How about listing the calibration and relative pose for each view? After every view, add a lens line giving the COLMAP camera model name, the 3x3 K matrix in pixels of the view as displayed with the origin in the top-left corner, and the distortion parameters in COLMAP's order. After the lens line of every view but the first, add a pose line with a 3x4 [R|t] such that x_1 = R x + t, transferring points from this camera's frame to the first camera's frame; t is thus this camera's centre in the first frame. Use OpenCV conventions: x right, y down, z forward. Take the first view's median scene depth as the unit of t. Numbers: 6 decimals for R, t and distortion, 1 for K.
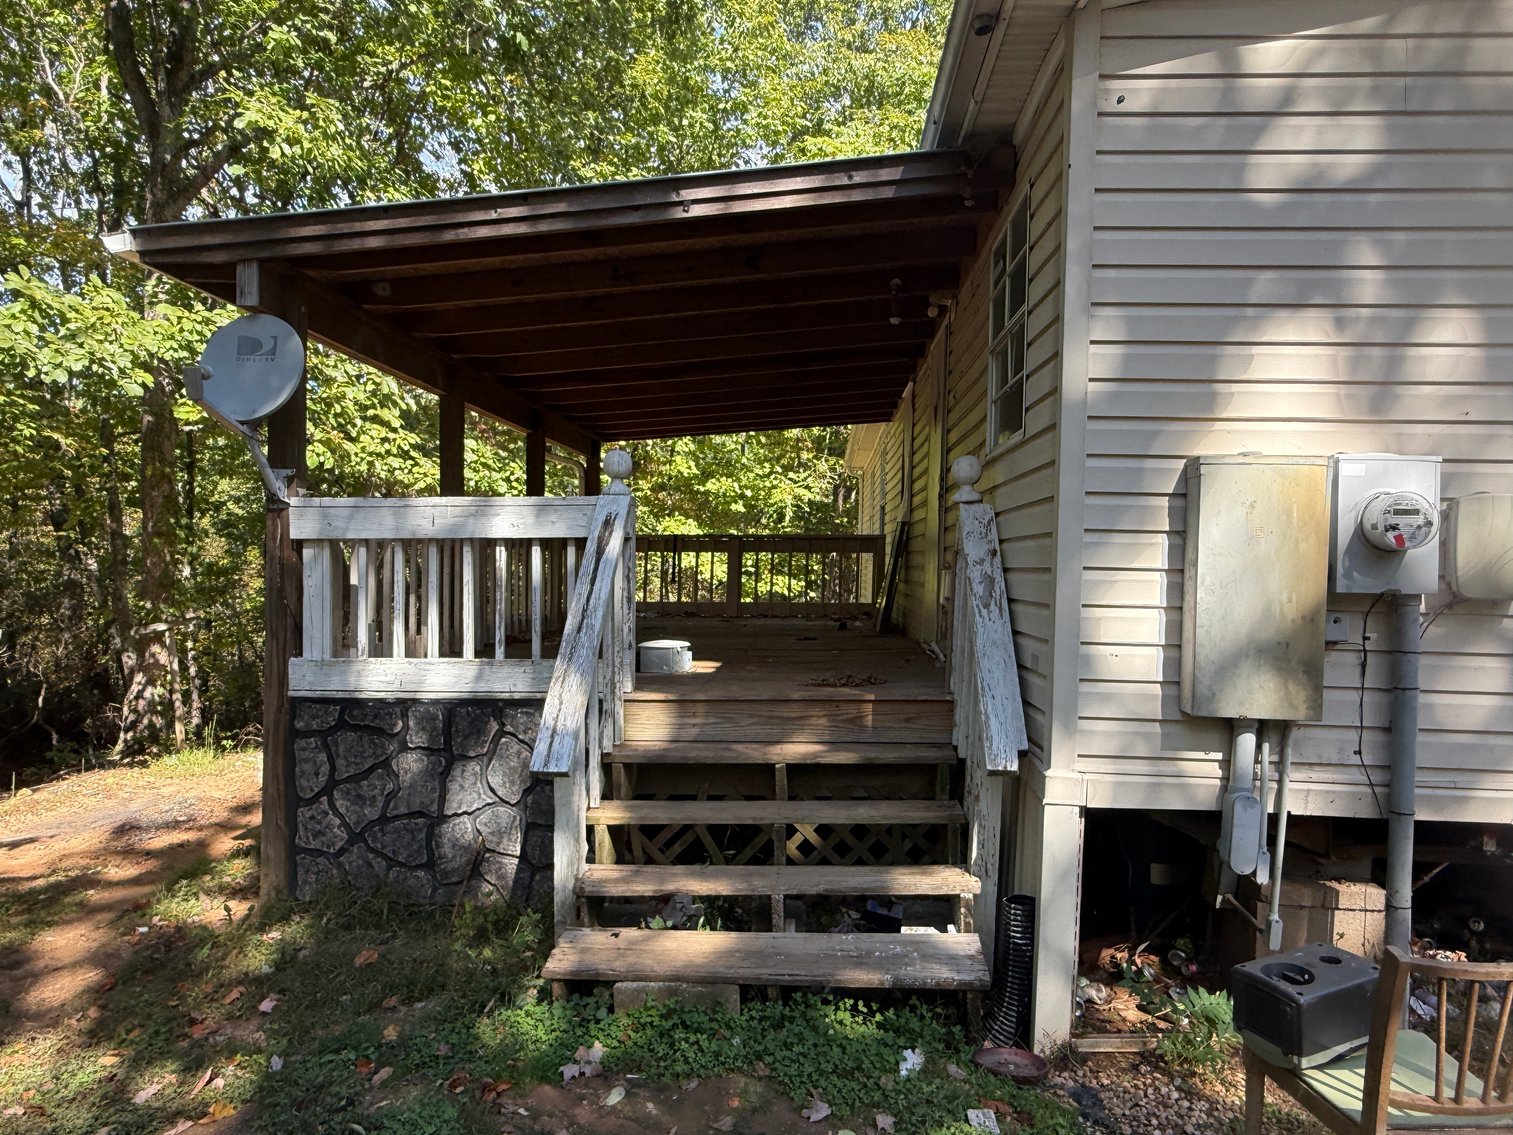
lens RADIAL K [[959.1, 0, 758.8], [0, 959.1, 568.8], [0, 0, 1]] dist [0.002616, 0.003131]
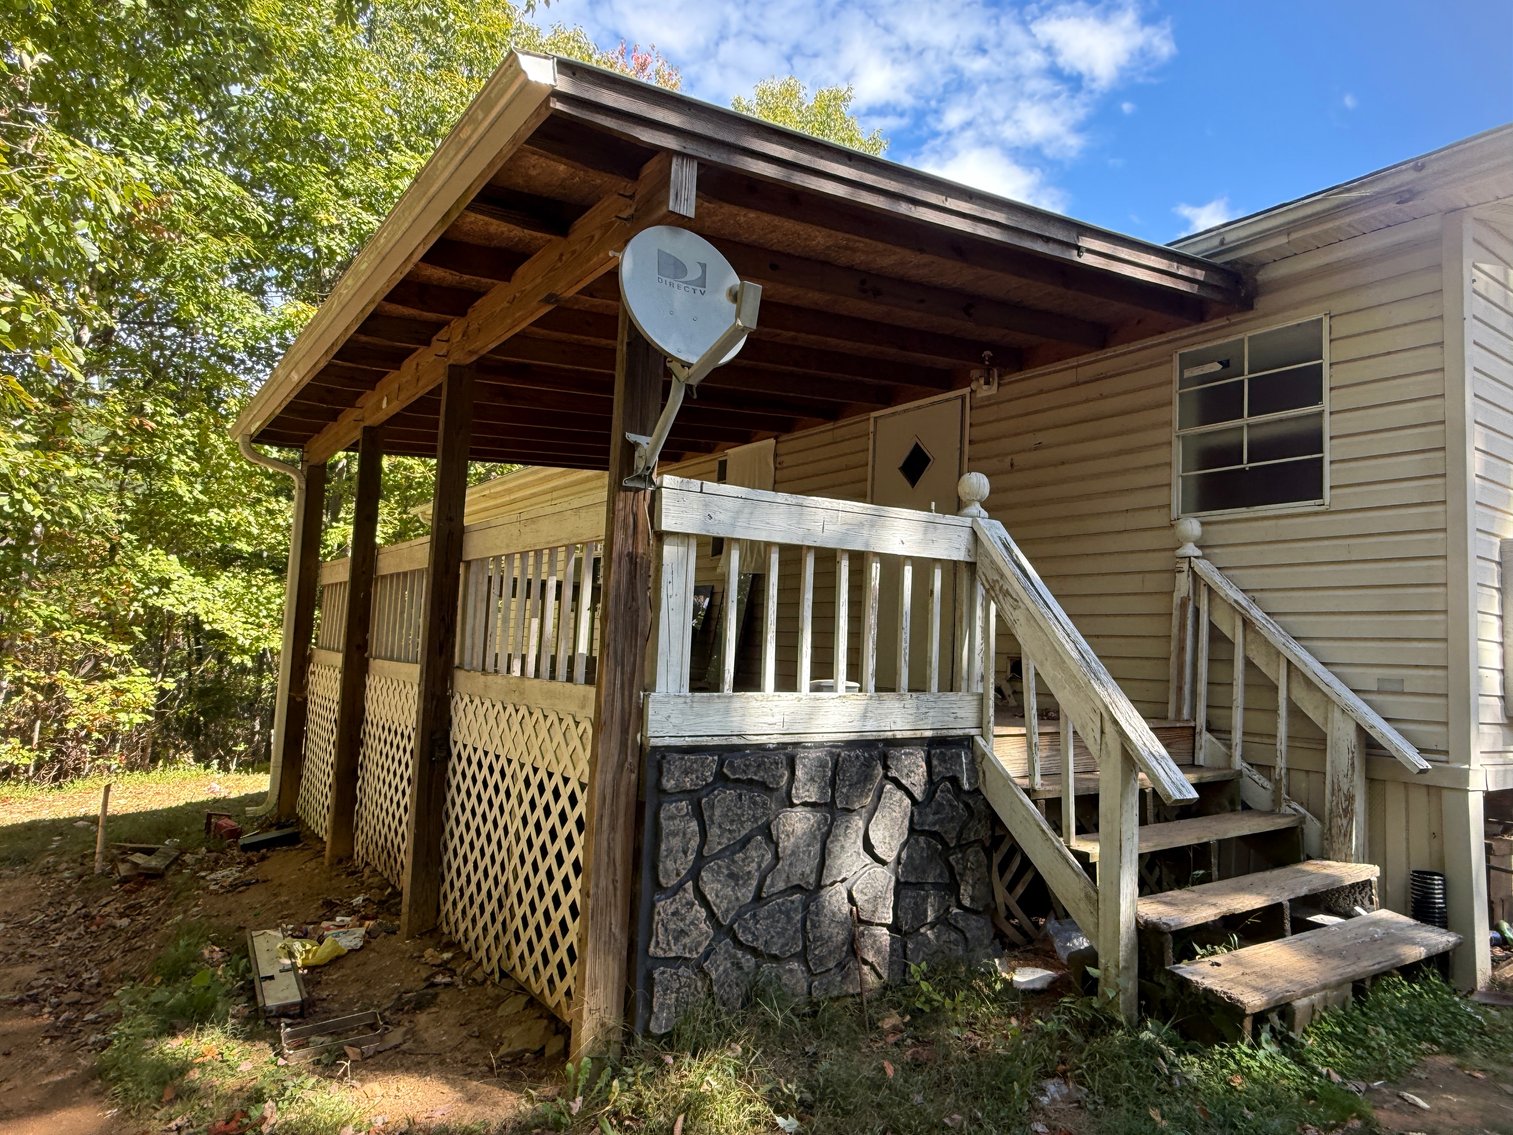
lens RADIAL K [[959.1, 0, 755.6], [0, 959.1, 564.9], [0, 0, 1]] dist [0.002616, 0.003131]
pose [[0.789697, 0.078737, 0.608424, -0.891937], [-0.031945, 0.995662, -0.087388, 0.058768], [-0.612665, 0.049574, 0.788786, 0.380361]]
